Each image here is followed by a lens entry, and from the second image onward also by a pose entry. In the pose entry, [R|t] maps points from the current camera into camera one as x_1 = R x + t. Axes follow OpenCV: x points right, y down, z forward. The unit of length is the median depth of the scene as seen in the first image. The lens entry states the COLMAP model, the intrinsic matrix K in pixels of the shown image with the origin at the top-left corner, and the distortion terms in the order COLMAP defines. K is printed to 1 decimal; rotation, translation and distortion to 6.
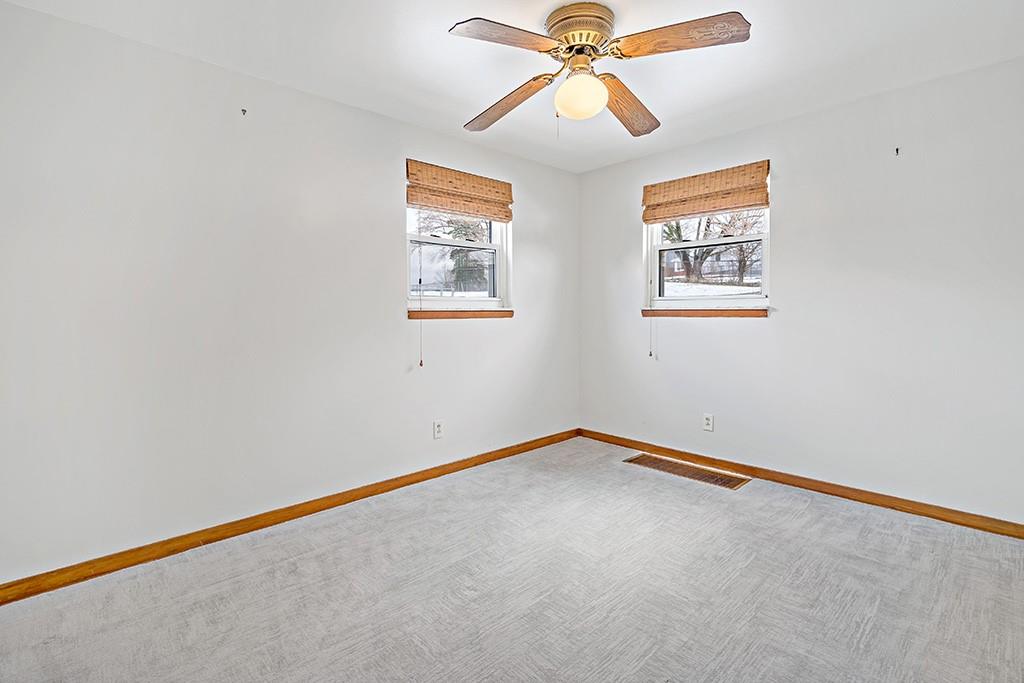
lens RADIAL K [[509.9, 0, 502.4], [0, 509.9, 322.6], [0, 0, 1]] dist [-0.003497, 0.000469]
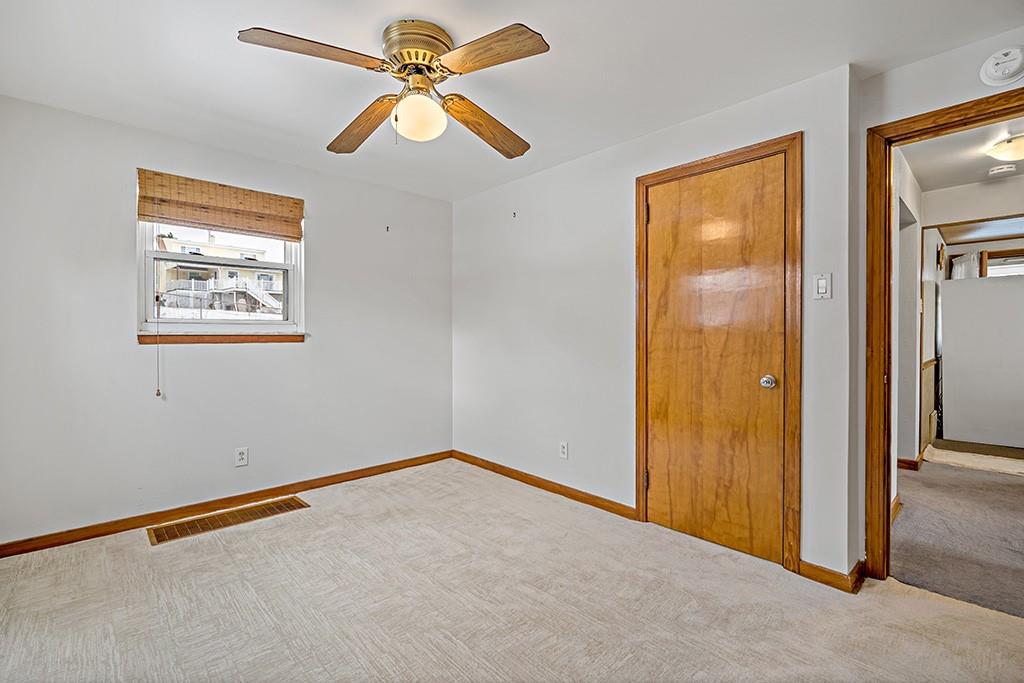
lens RADIAL K [[457.9, 0, 515.3], [0, 457.9, 337.7], [0, 0, 1]] dist [-0.003736, -0.000331]
pose [[-0.035265, 0.003076, 0.999373, -0.487169], [0.027888, 0.999609, -0.002093, -0.005215], [-0.998989, 0.027796, -0.035337, 0.581186]]
